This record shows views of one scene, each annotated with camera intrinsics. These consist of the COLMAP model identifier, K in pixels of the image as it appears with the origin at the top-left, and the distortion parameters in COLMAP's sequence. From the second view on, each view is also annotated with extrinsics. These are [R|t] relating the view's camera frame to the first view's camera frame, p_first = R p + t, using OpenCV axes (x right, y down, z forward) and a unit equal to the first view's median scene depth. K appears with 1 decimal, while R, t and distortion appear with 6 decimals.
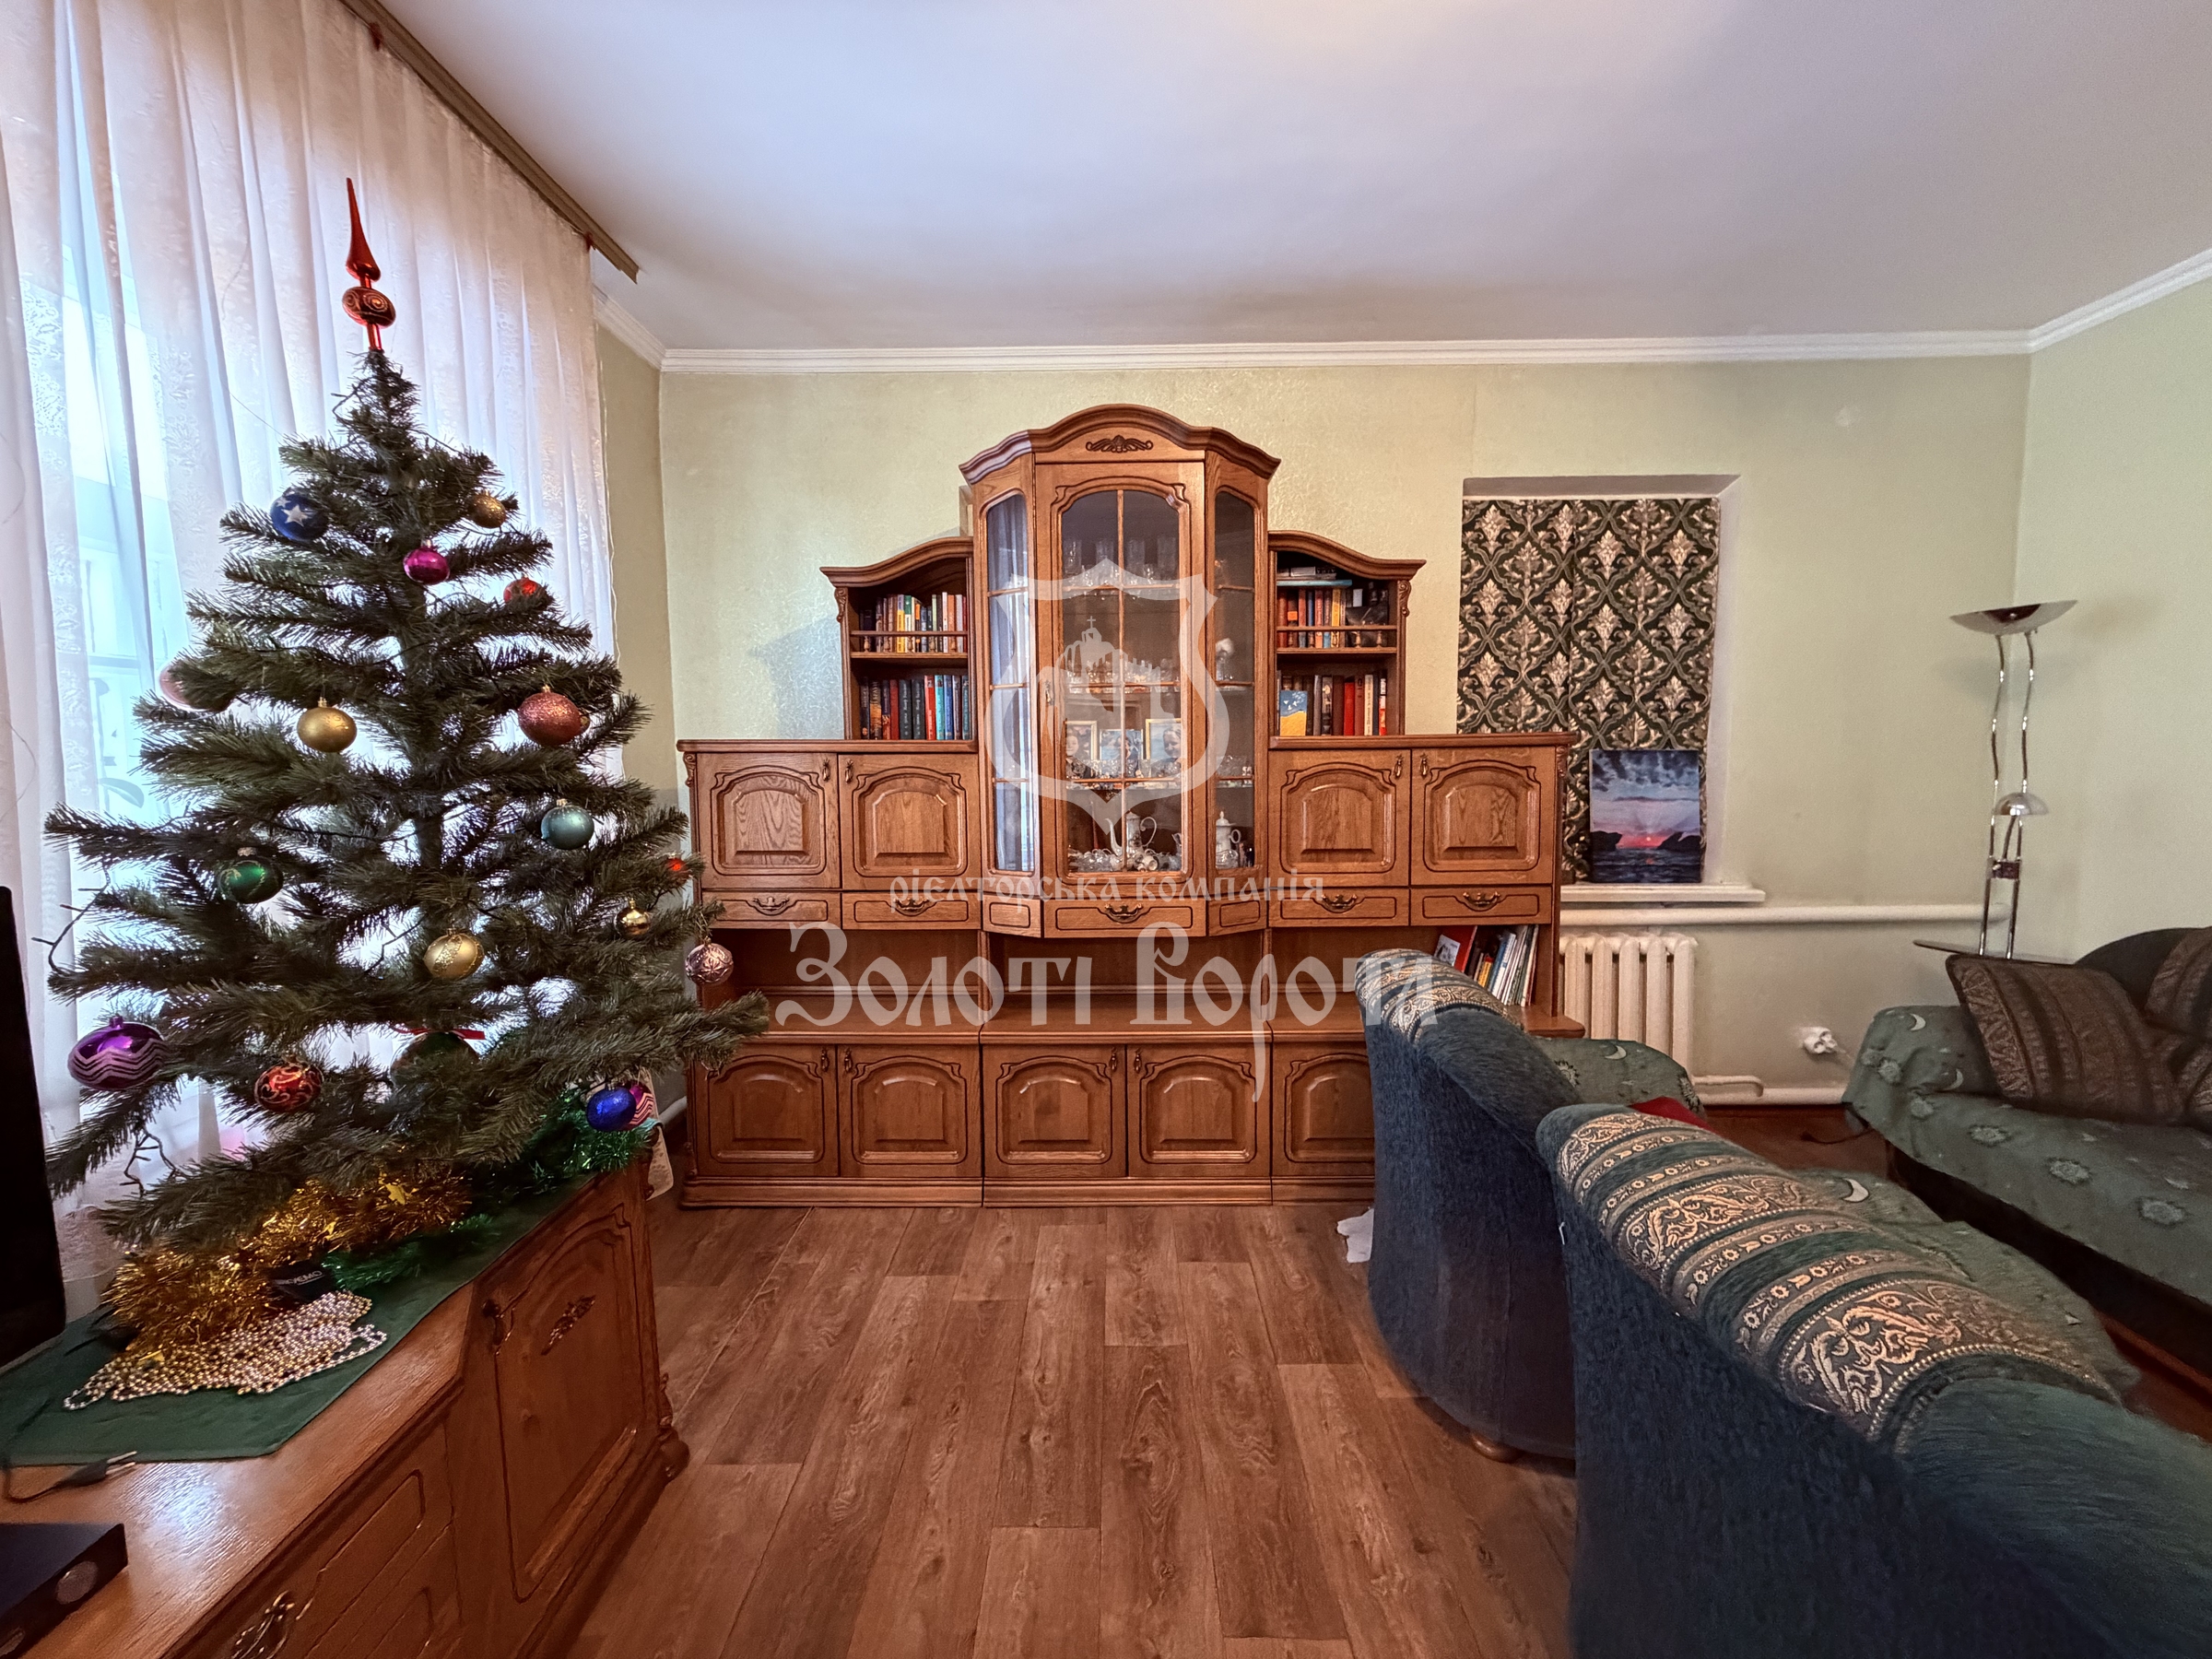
lens RADIAL K [[878.4, 0, 1102.0], [0, 878.4, 827.8], [0, 0, 1]] dist [0.000122, 0.000165]
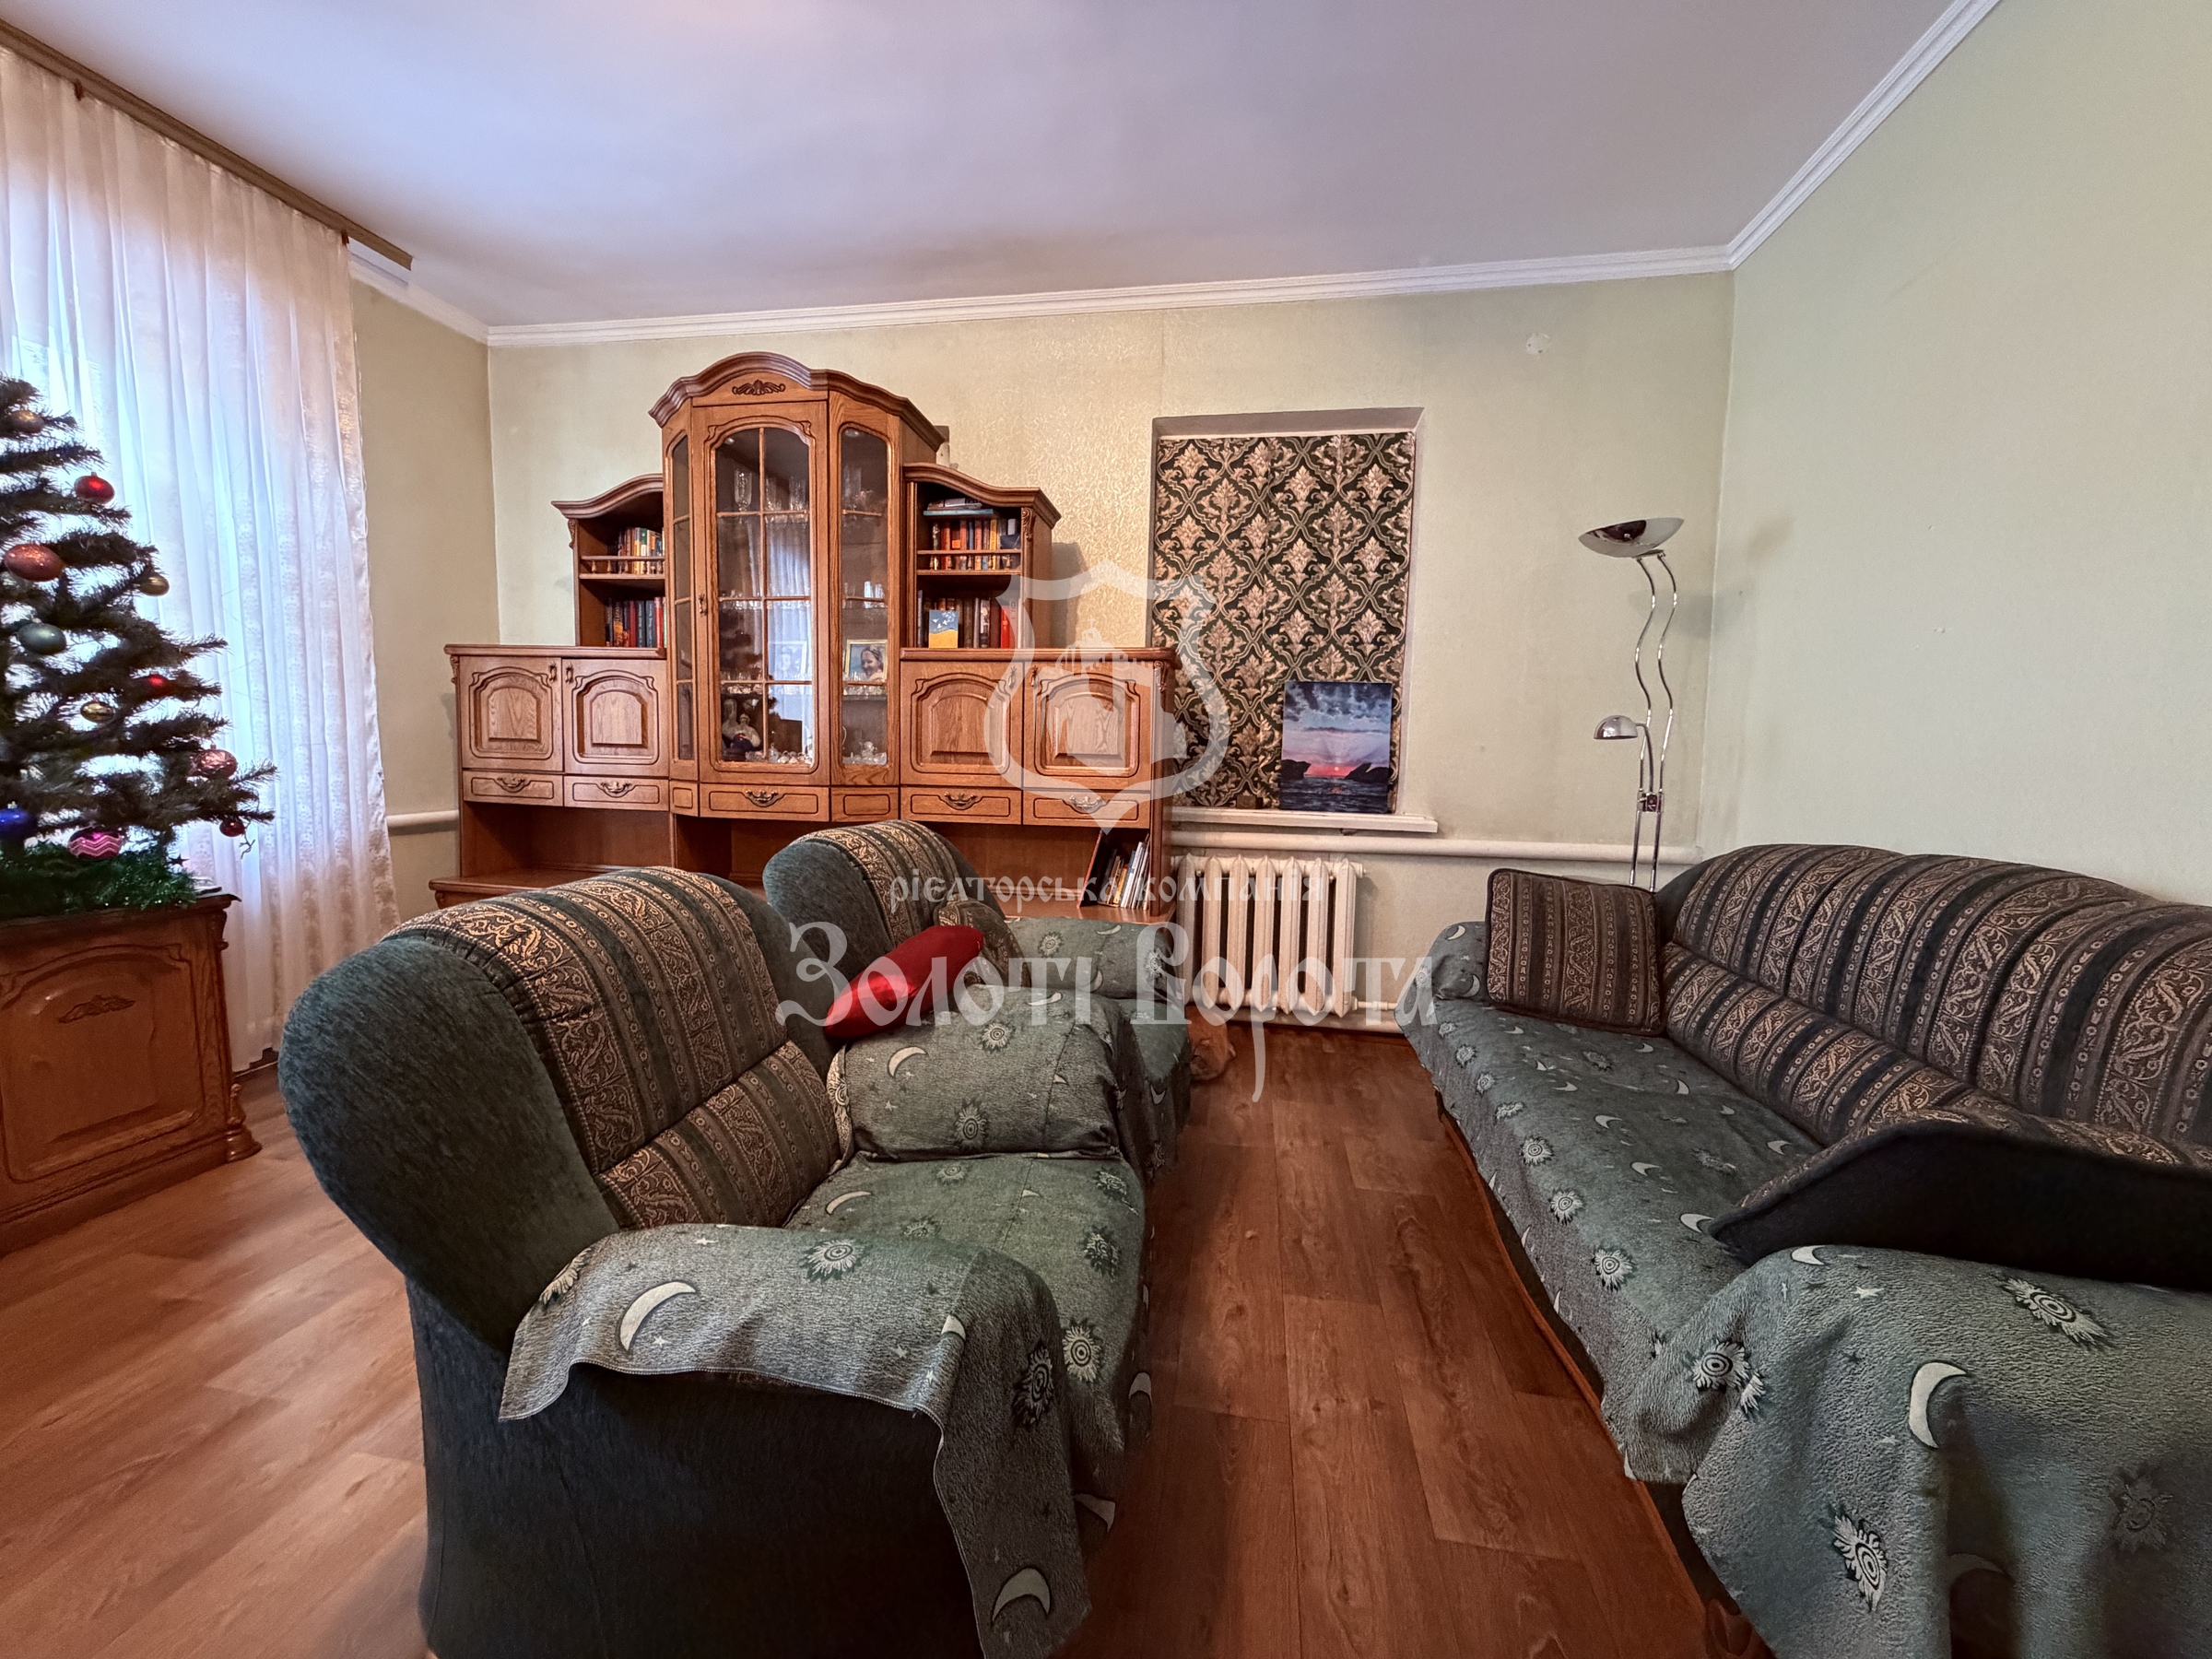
lens RADIAL K [[878.4, 0, 1102.0], [0, 878.4, 827.8], [0, 0, 1]] dist [0.000122, 0.000165]
pose [[0.986254, 0.046808, -0.158471, 0.528403], [-0.045579, 0.998896, 0.011385, 0.083771], [0.158829, -0.004005, 0.987298, -0.054656]]
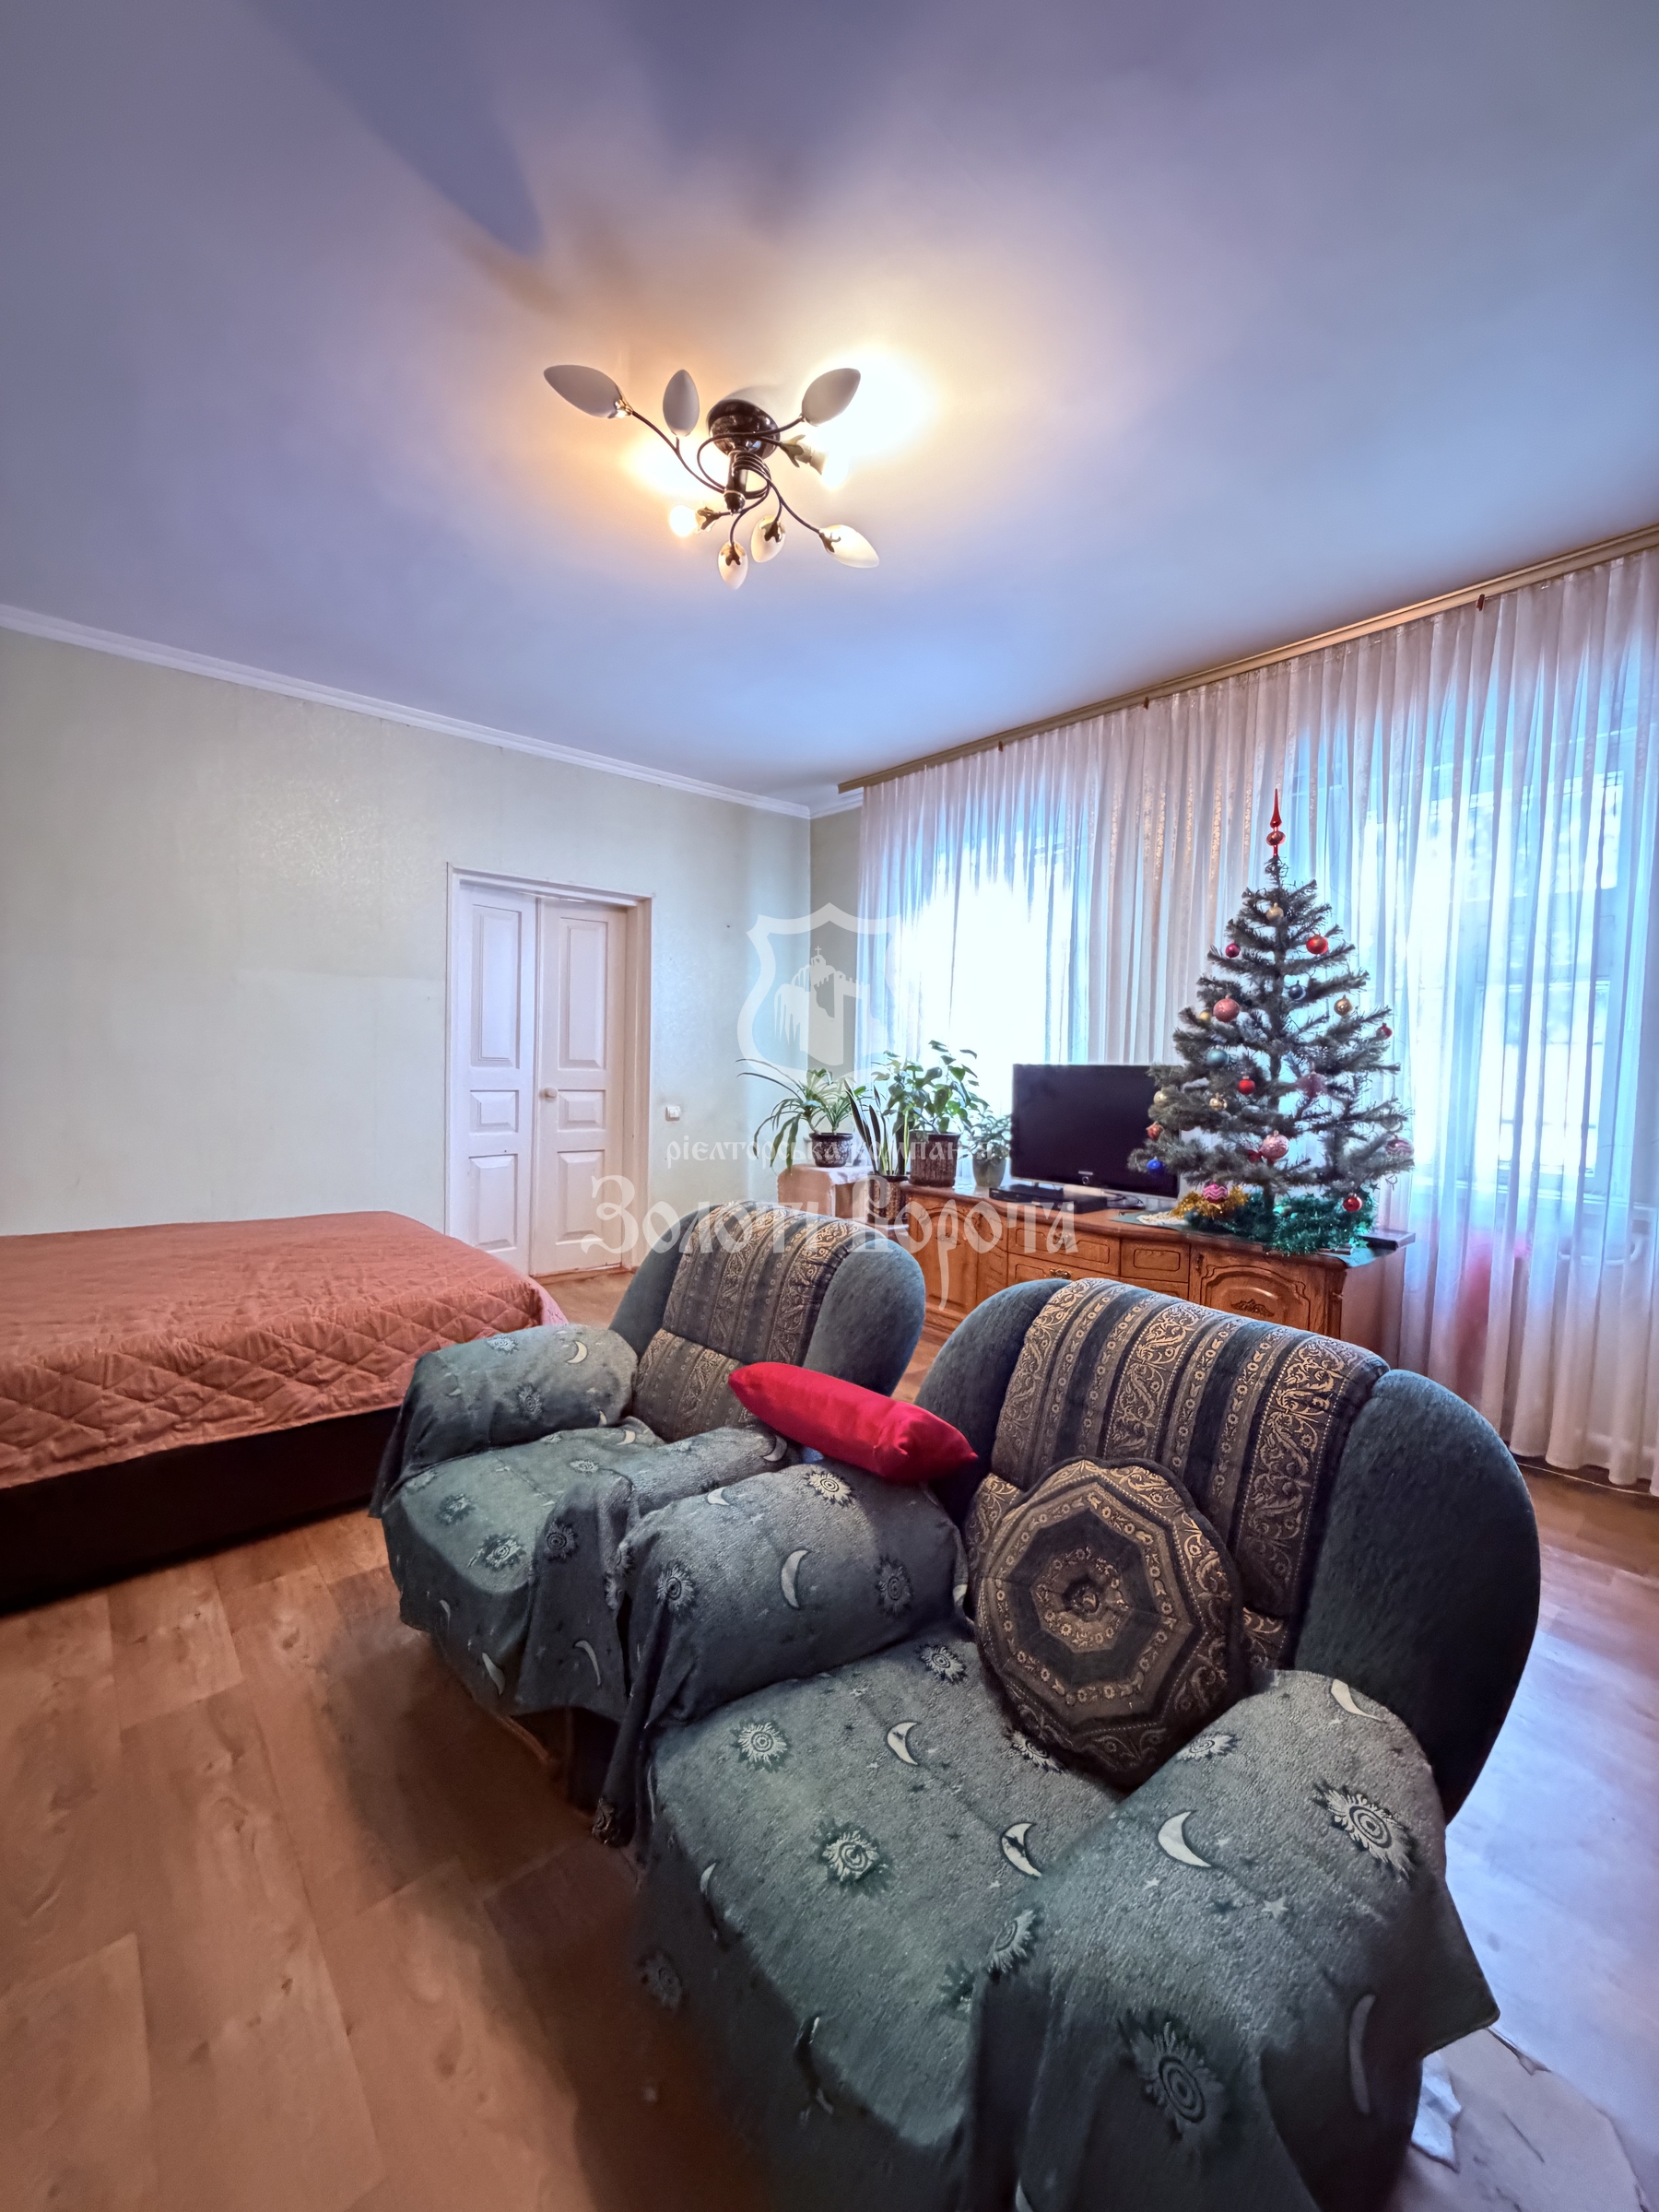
lens RADIAL K [[878.4, 0, 828.2], [0, 878.4, 1098.8], [0, 0, 1]] dist [0.000122, 0.000165]
pose [[-0.741994, 0.033620, -0.669563, 0.651855], [-0.070988, 0.989187, 0.128337, -0.046289], [0.666638, 0.142756, -0.731584, 0.791561]]
